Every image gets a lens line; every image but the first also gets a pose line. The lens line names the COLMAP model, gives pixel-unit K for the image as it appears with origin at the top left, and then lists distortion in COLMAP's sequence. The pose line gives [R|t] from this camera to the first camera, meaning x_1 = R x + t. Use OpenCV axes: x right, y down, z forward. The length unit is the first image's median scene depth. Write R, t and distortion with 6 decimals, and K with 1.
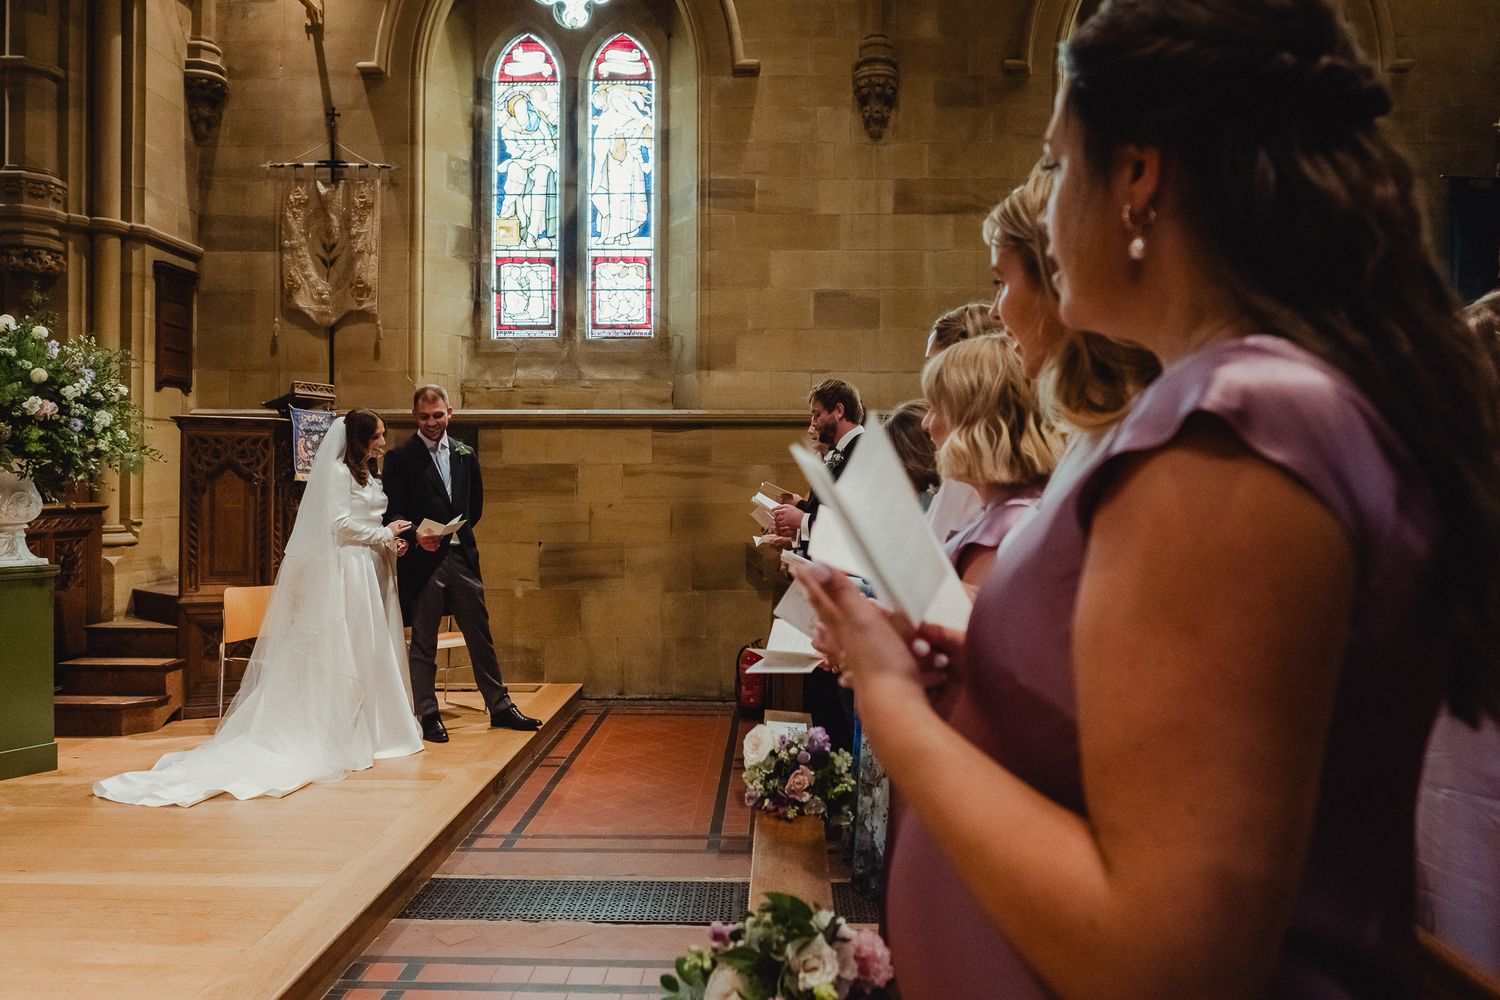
lens RADIAL K [[1031.7, 0, 743.1], [0, 1031.7, 487.7], [0, 0, 1]] dist [-0.030130, 0.019029]
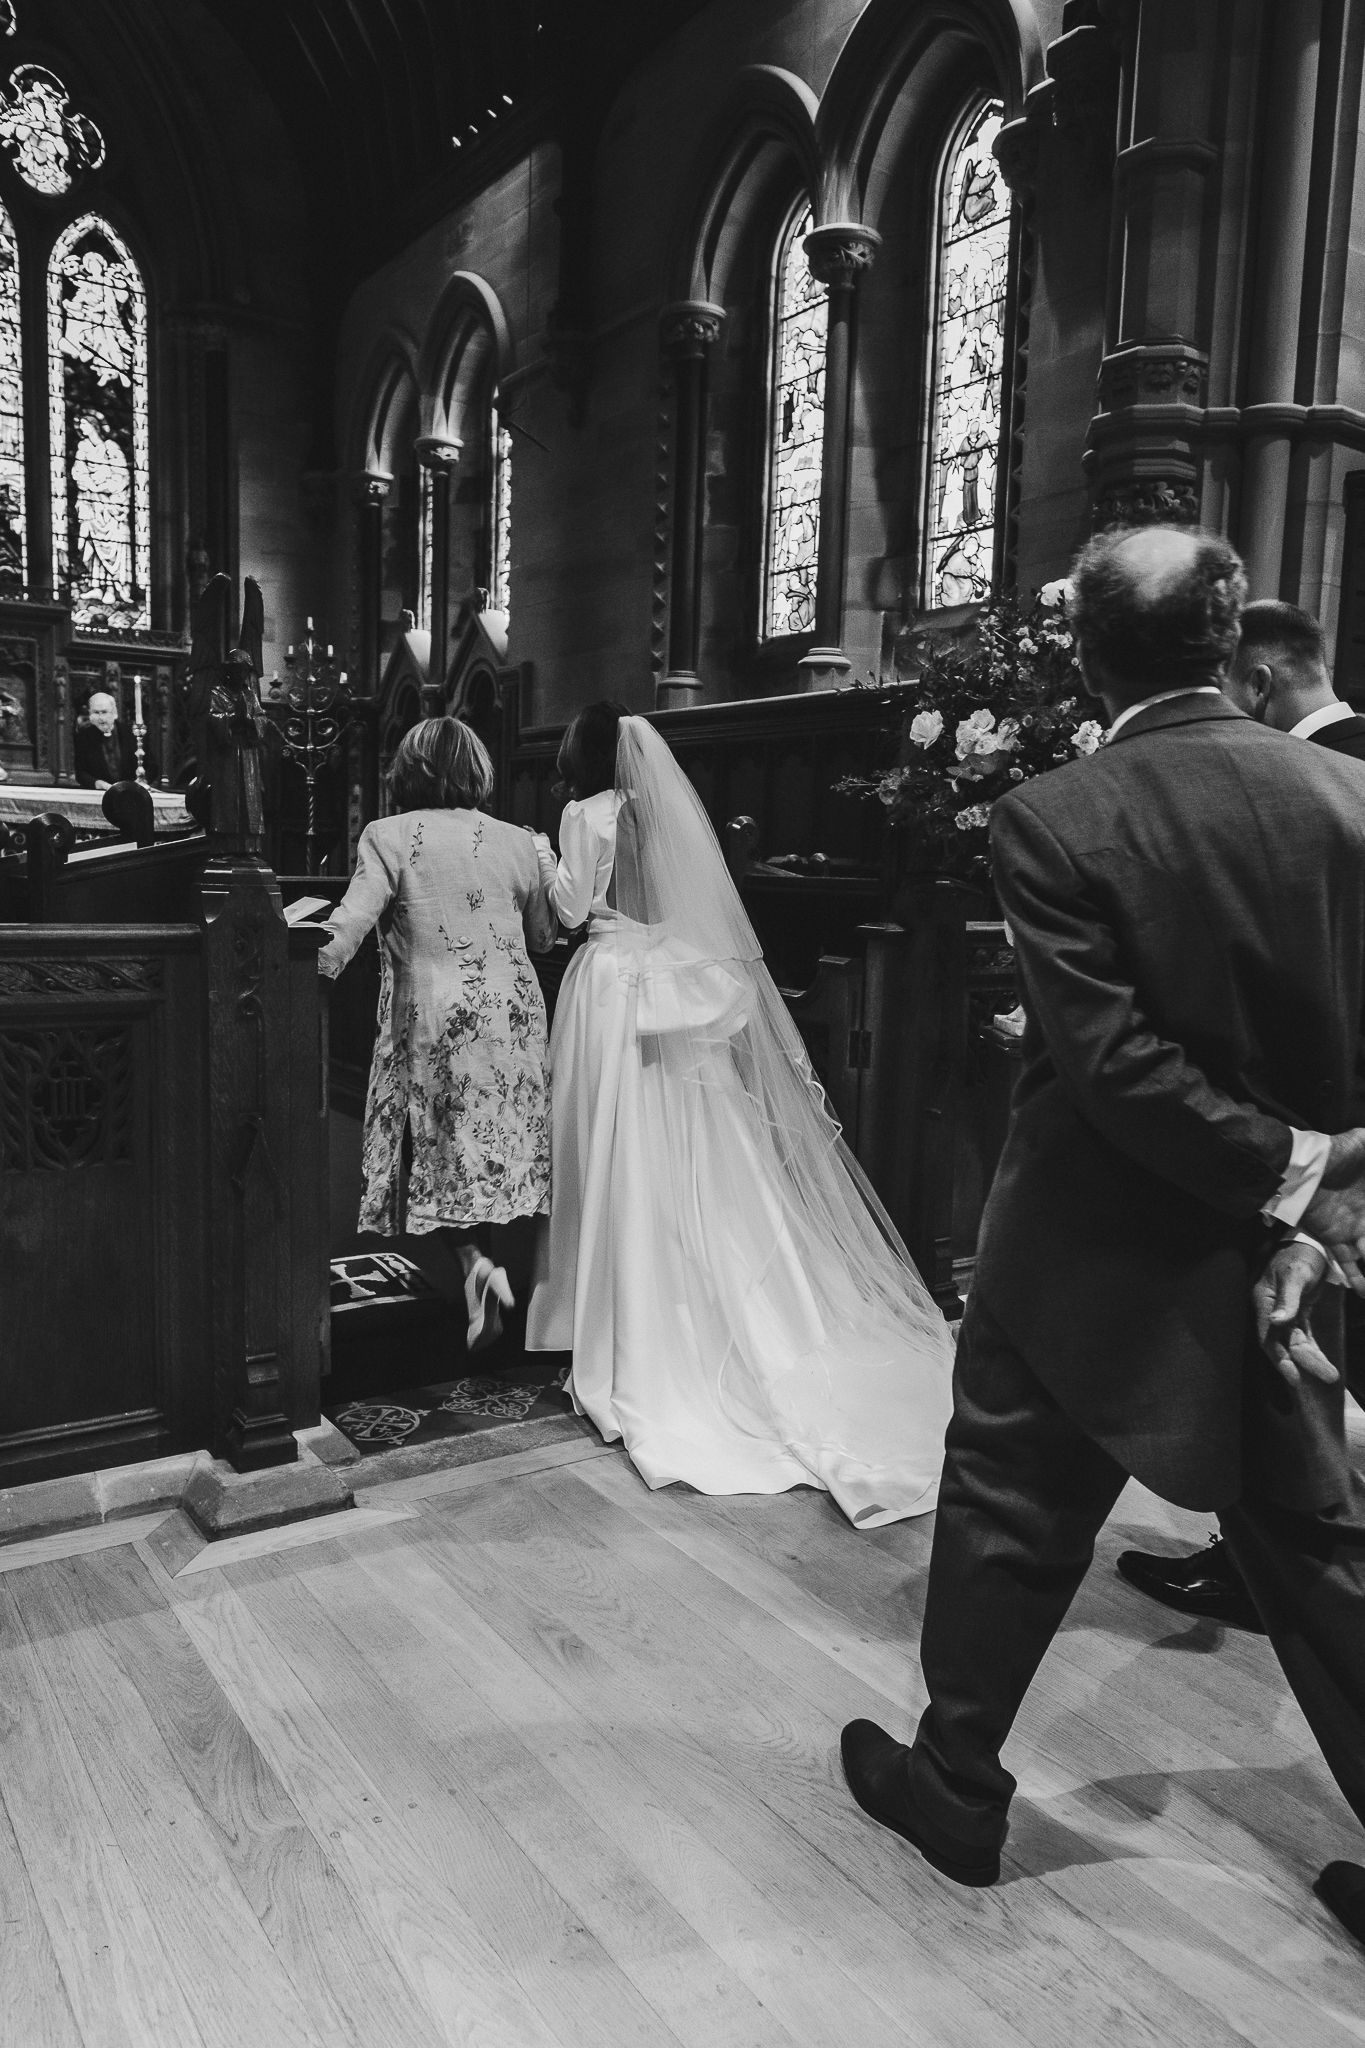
lens RADIAL K [[1408.6, 0, 689.0], [0, 1408.6, 1018.9], [0, 0, 1]] dist [-0.030130, 0.019029]
pose [[0.589243, 0.111325, -0.800250, -0.173879], [-0.032234, 0.992913, 0.114392, -0.013650], [0.807313, -0.041610, 0.588655, 0.299842]]
